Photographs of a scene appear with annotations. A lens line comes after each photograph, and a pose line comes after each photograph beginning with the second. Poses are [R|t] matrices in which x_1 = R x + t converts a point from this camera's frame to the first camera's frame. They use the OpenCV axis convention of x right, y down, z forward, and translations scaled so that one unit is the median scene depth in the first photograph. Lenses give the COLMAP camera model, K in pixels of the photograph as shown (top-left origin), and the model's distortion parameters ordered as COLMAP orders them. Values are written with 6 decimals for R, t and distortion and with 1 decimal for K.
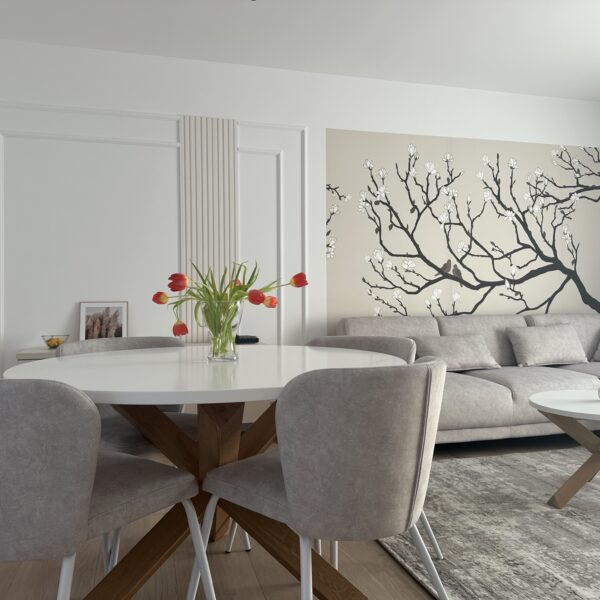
lens RADIAL K [[563.9, 0, 299.6], [0, 563.9, 300.4], [0, 0, 1]] dist [0.005626, 0.000000]
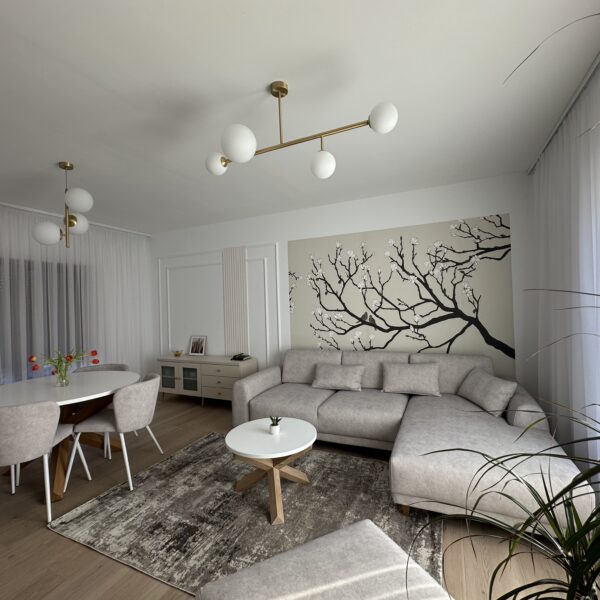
lens RADIAL K [[327.3, 0, 299.3], [0, 327.3, 300.8], [0, 0, 1]] dist [0.006571, 0.001752]
pose [[0.777759, -0.026346, -0.628010, 0.673766], [0.022206, 0.999649, -0.014435, -0.093299], [0.628170, -0.002718, 0.778072, 0.203882]]
